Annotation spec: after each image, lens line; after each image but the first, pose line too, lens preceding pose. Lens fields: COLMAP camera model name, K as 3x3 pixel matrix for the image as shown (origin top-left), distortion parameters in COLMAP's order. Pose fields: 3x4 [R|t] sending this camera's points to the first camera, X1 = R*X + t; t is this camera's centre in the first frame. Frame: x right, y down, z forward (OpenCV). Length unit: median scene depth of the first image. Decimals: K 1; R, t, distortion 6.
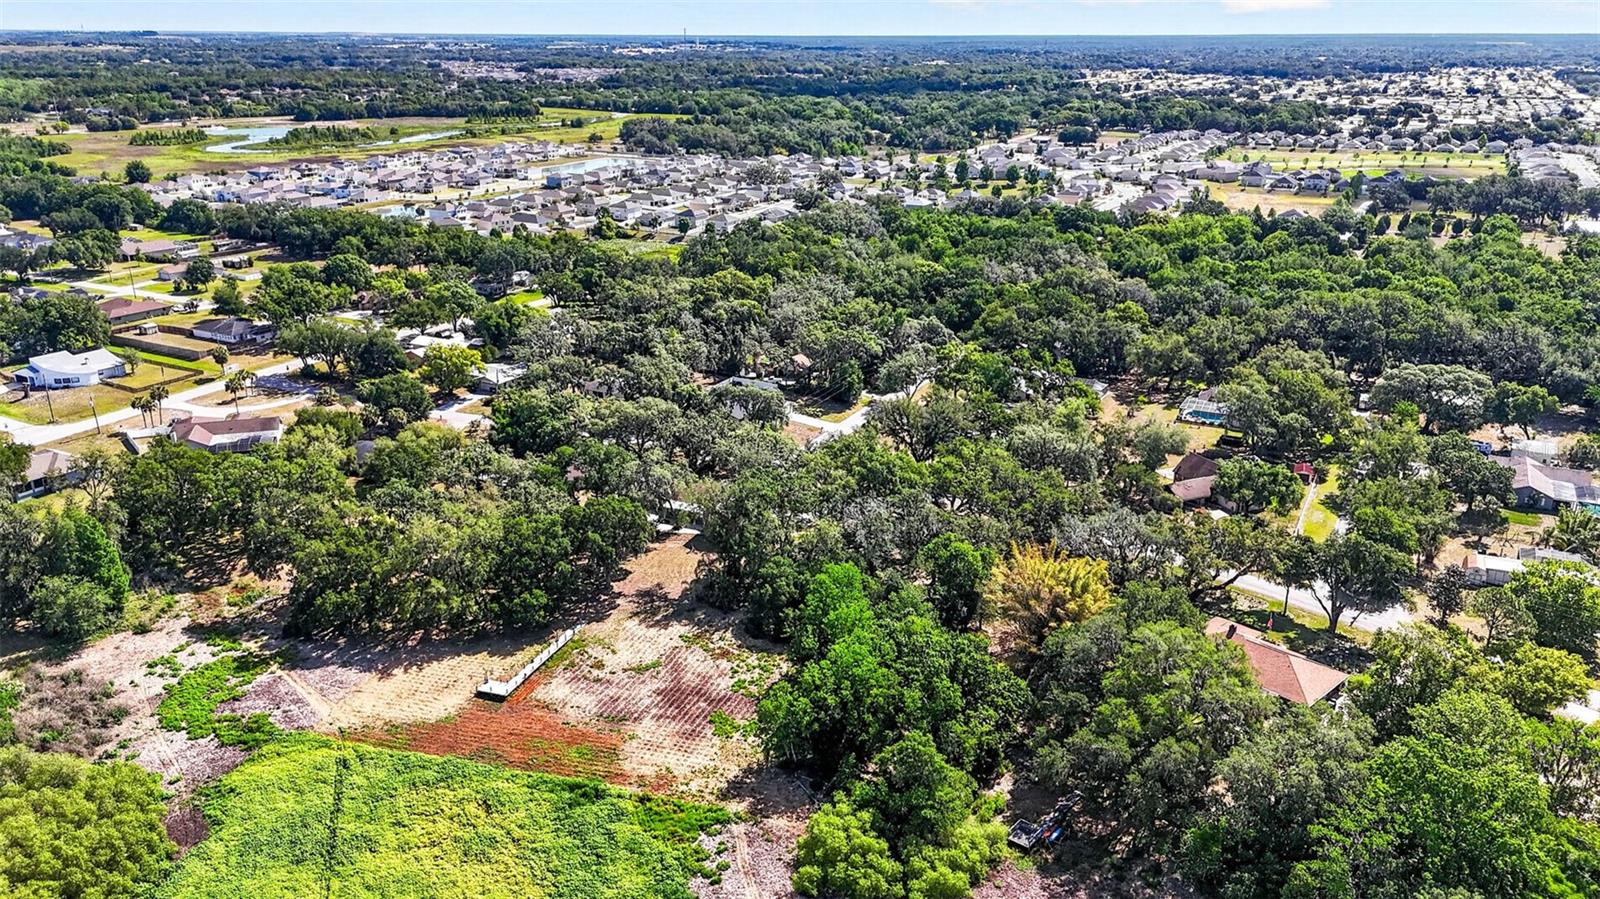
lens RADIAL K [[1172.7, 0, 795.9], [0, 1172.7, 446.8], [0, 0, 1]] dist [0.065478, -0.056770]
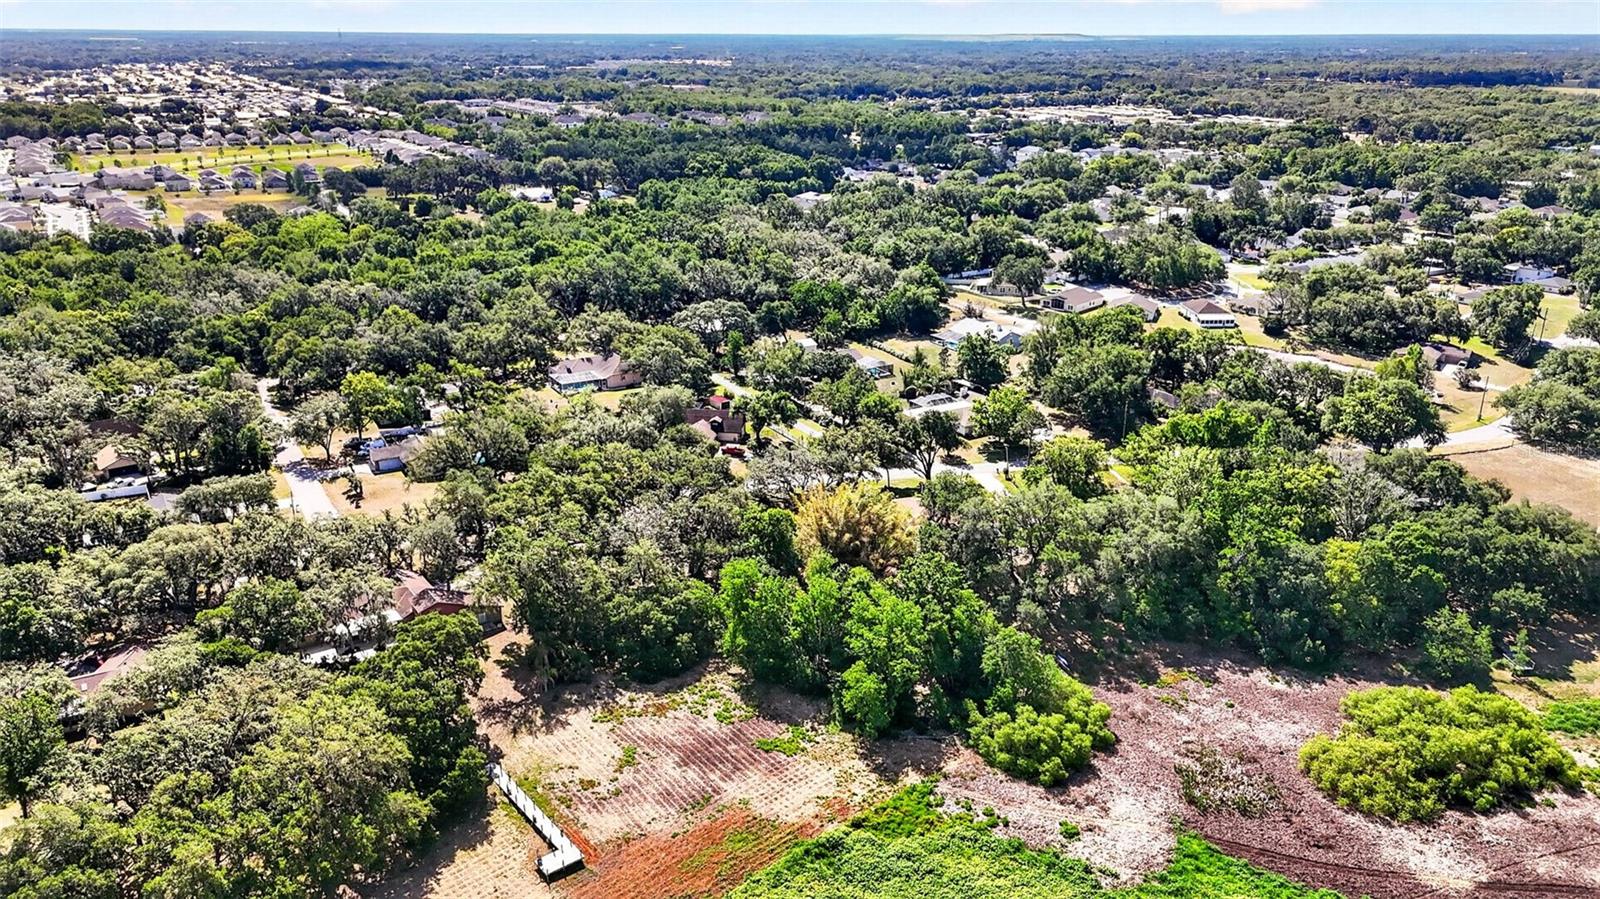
lens RADIAL K [[1172.7, 0, 791.8], [0, 1172.7, 452.3], [0, 0, 1]] dist [0.065478, -0.056770]
pose [[0.530349, -0.284296, 0.798690, -0.436137], [0.278708, 0.948199, 0.152445, -0.079600], [-0.800657, 0.141753, 0.582112, 0.224311]]
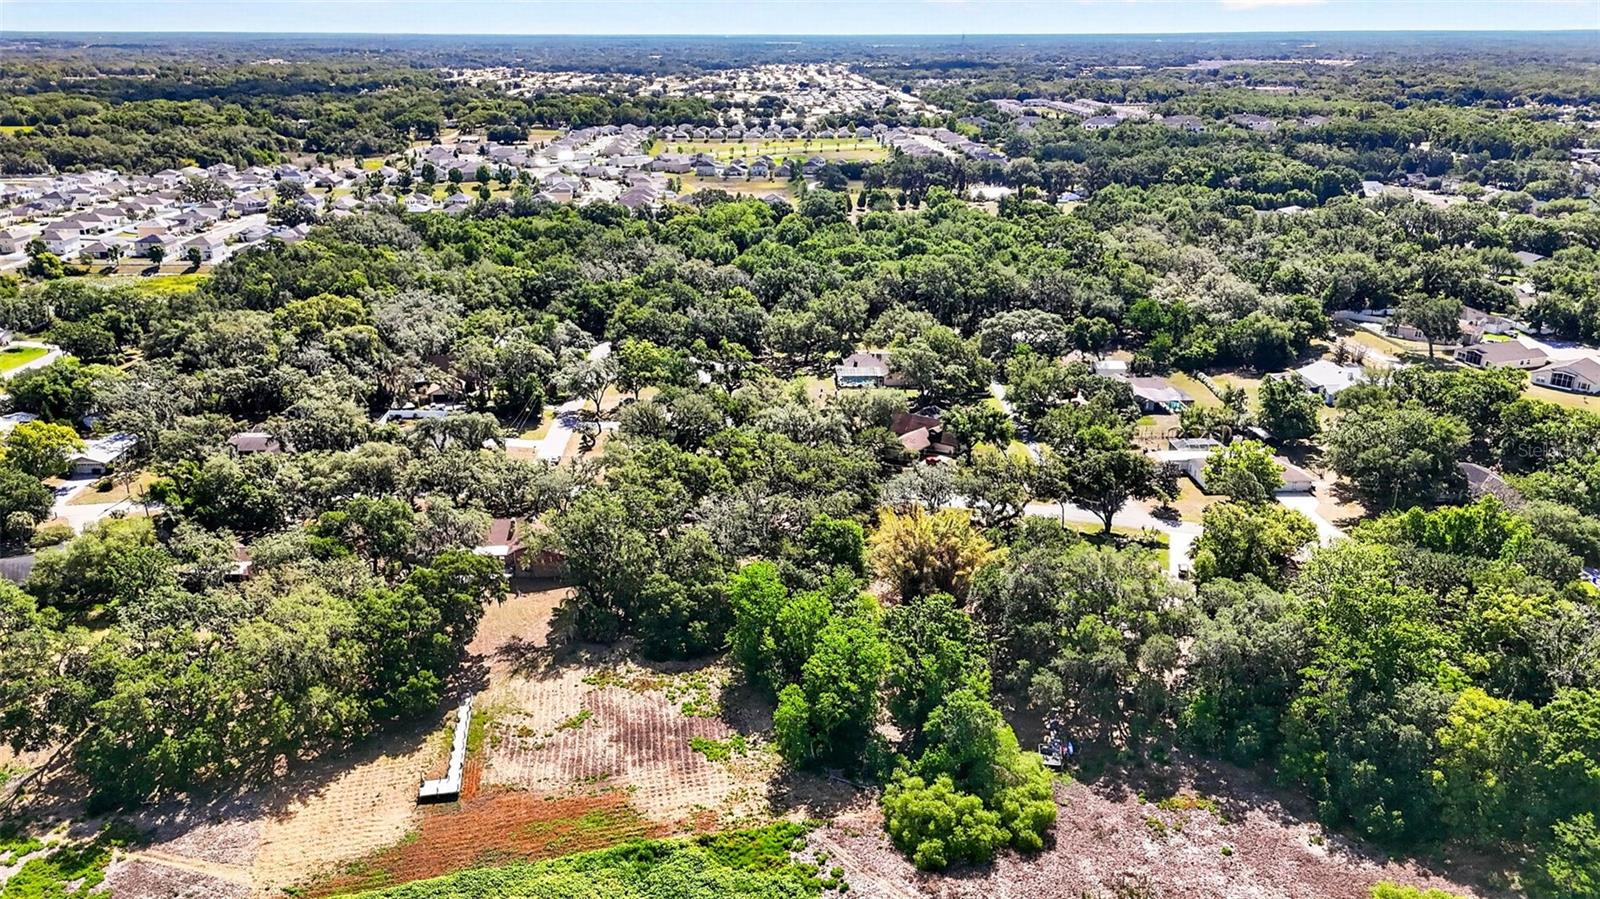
lens RADIAL K [[1172.7, 0, 793.5], [0, 1172.7, 456.3], [0, 0, 1]] dist [0.065478, -0.056770]
pose [[0.867110, -0.170160, 0.468152, -0.235945], [0.166271, 0.984812, 0.049984, -0.021000], [-0.469547, 0.034498, 0.882233, 0.062485]]
